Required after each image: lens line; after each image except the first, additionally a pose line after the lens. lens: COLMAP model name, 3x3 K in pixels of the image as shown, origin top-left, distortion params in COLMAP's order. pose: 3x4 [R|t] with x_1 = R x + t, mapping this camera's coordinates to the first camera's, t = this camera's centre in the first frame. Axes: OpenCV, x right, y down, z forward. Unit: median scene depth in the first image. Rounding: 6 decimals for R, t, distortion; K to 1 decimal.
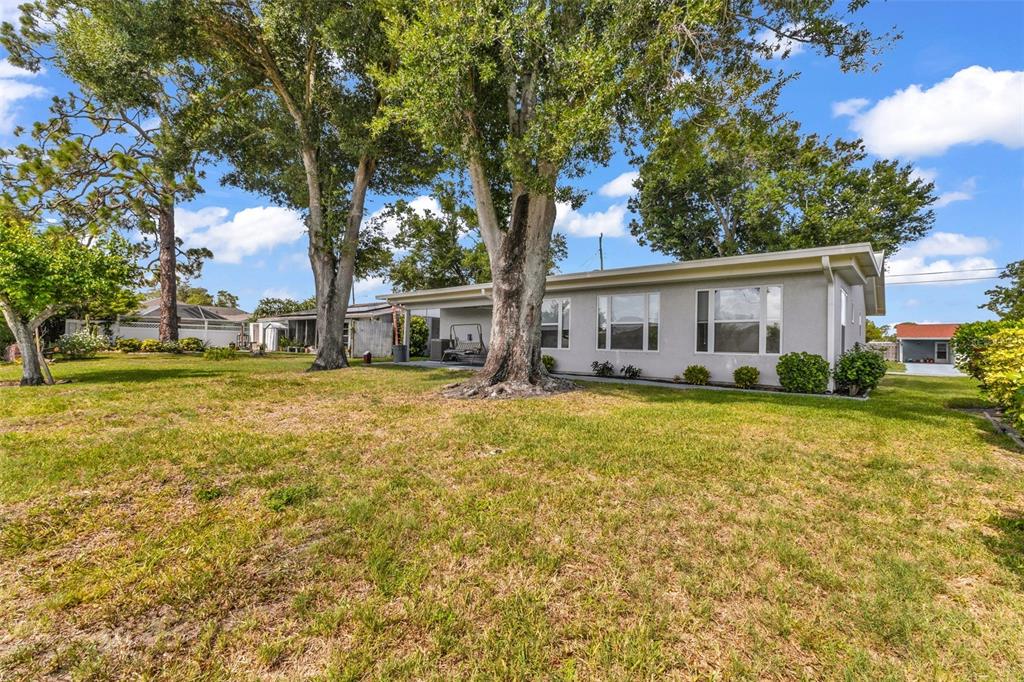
lens RADIAL K [[455.4, 0, 520.0], [0, 455.4, 338.5], [0, 0, 1]] dist [0.003502, 0.000030]
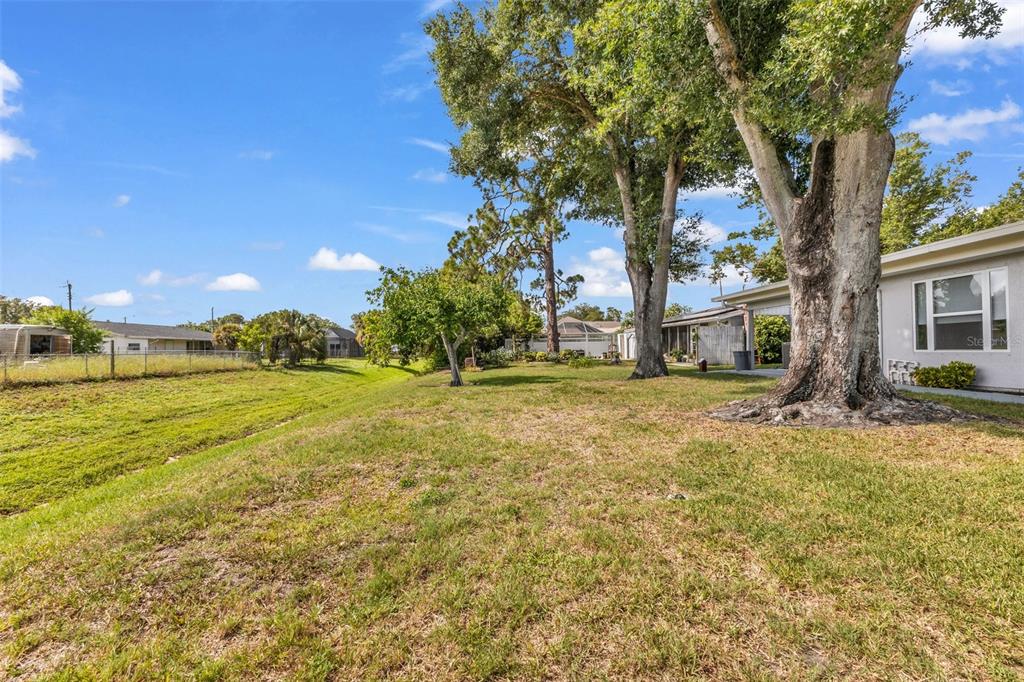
lens RADIAL K [[455.4, 0, 520.0], [0, 455.4, 338.5], [0, 0, 1]] dist [0.003502, 0.000030]
pose [[0.665173, -0.047236, -0.745193, 0.145987], [0.040050, 0.998817, -0.027564, -0.003117], [0.745614, -0.011510, 0.666278, 0.119750]]
